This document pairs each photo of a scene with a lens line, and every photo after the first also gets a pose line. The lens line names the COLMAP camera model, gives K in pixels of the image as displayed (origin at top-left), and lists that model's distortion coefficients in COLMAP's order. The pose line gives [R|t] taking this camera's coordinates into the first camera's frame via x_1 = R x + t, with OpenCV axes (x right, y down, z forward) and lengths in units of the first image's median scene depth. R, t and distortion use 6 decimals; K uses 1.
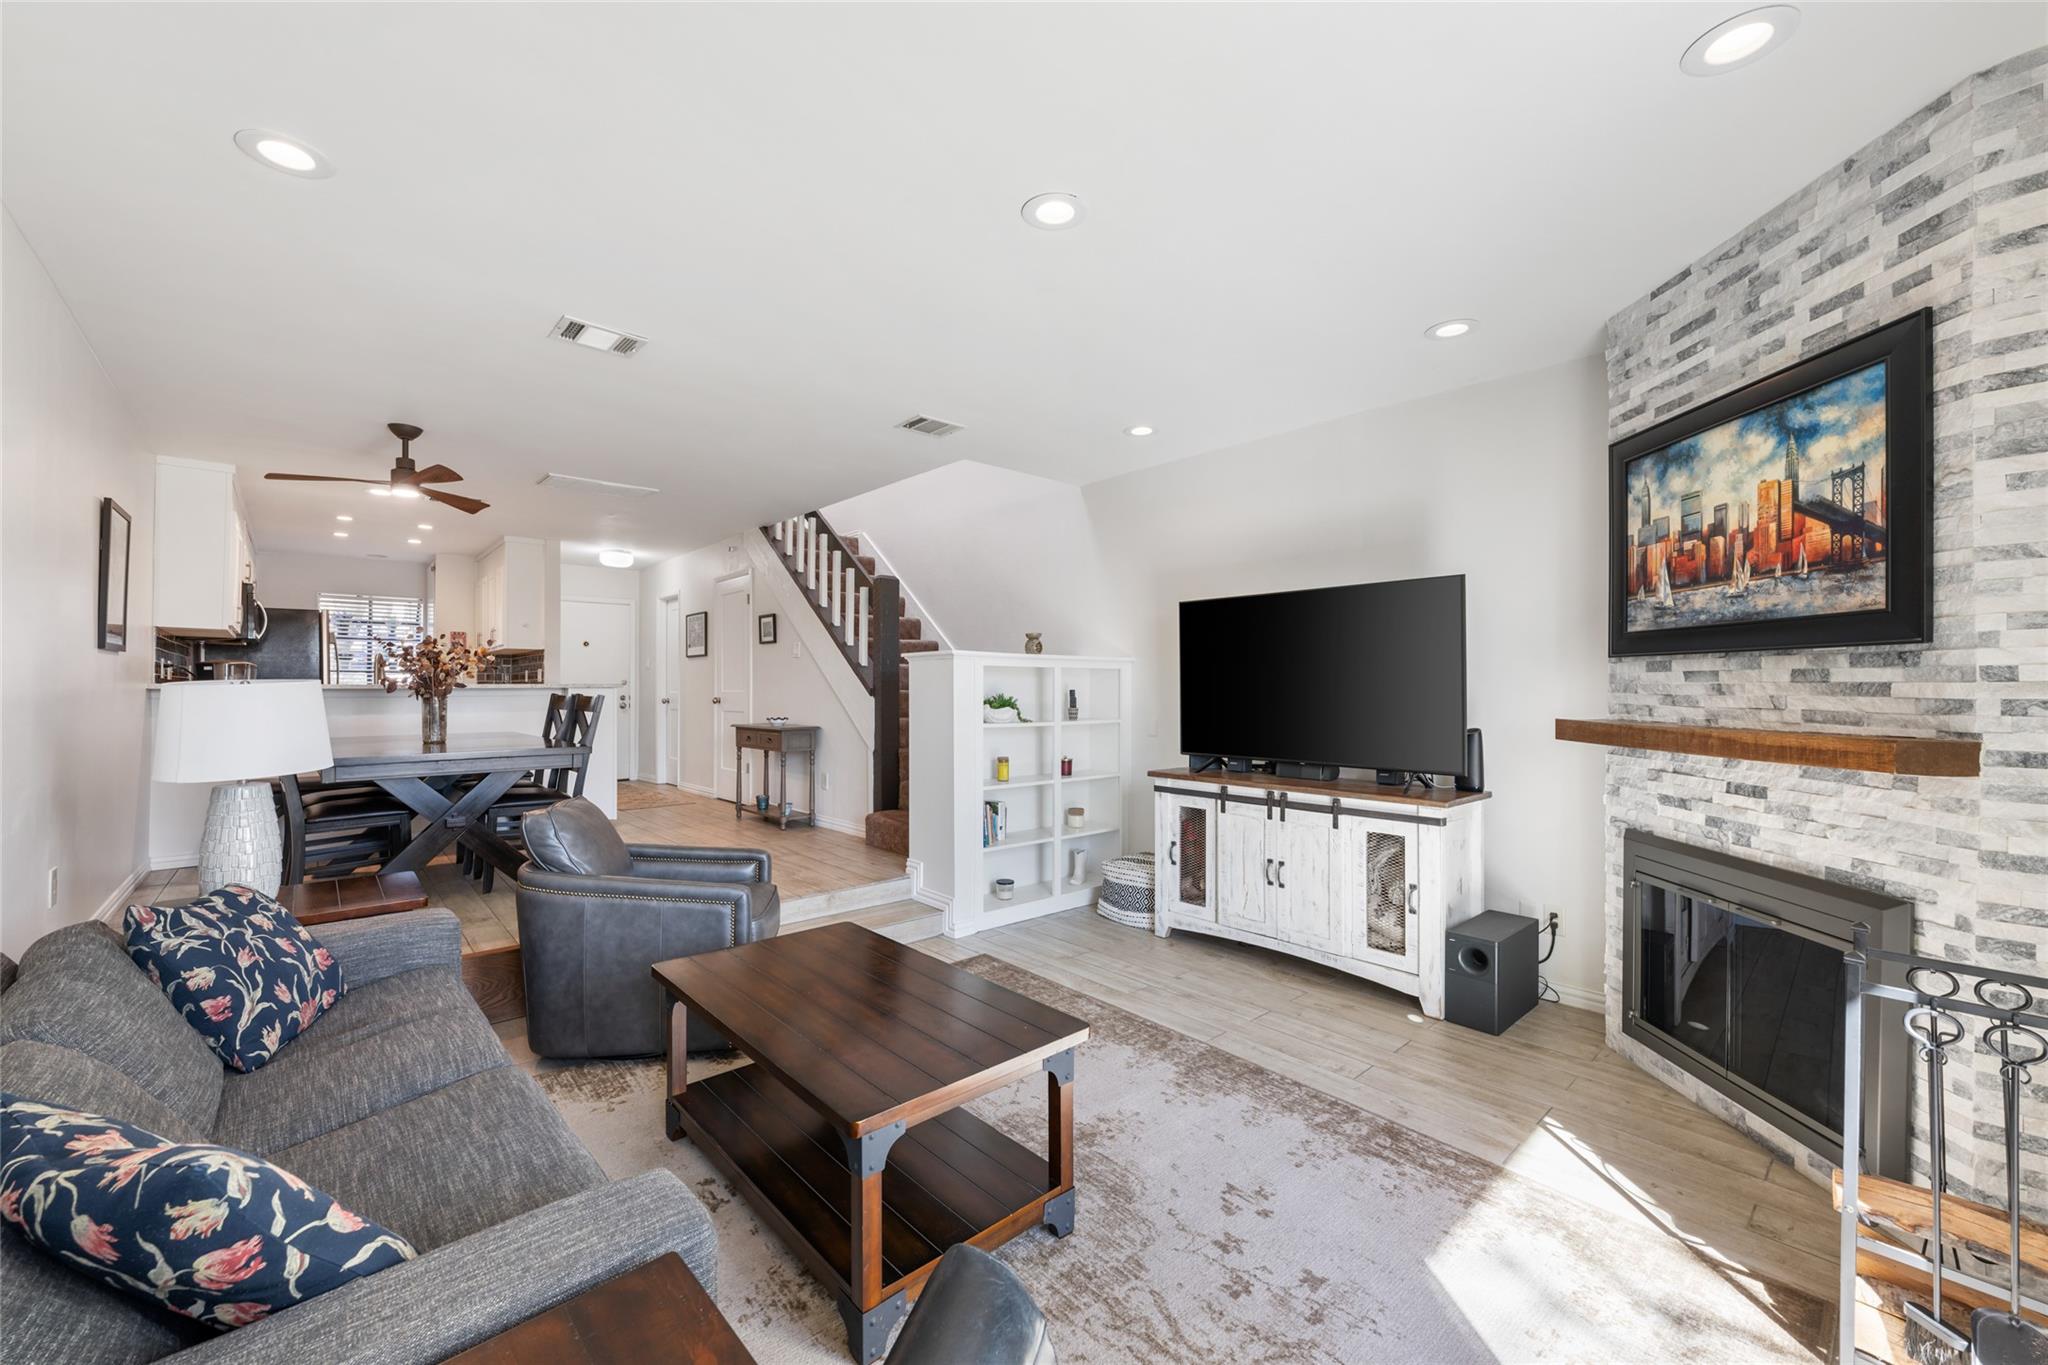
lens RADIAL K [[814.0, 0, 1015.9], [0, 814.0, 690.8], [0, 0, 1]] dist [-0.001332, 0.000398]
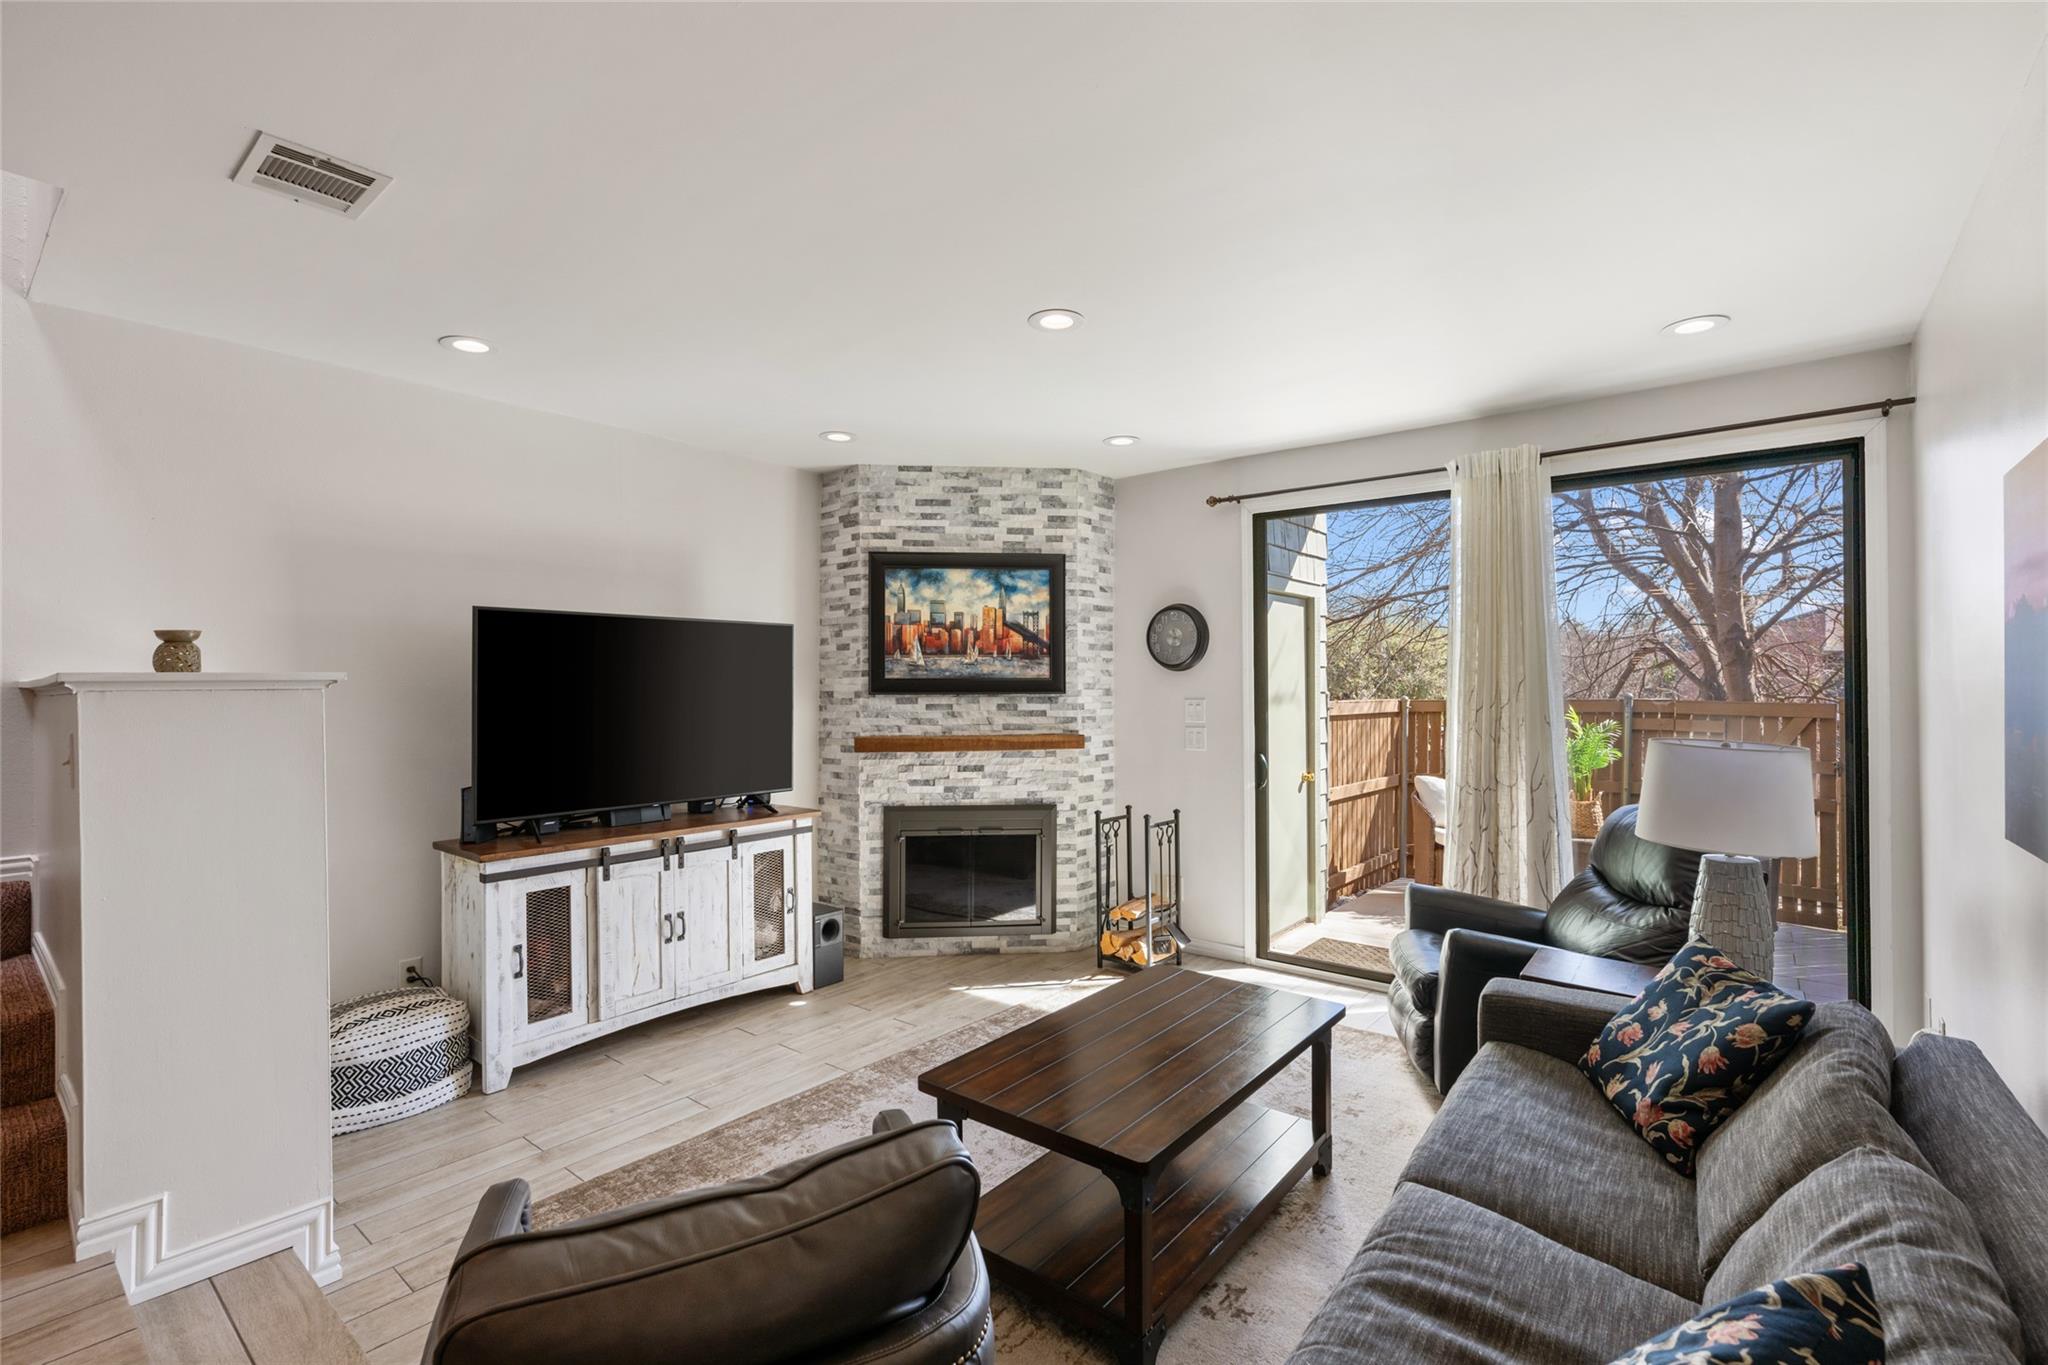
lens RADIAL K [[937.1, 0, 1024.0], [0, 937.1, 682.5], [0, 0, 1]] dist [0.001164, -0.000012]
pose [[-0.173492, 0.001610, 0.984834, -1.209574], [0.010172, 0.999948, 0.000157, -0.071919], [-0.984783, 0.010045, -0.173499, 1.225194]]
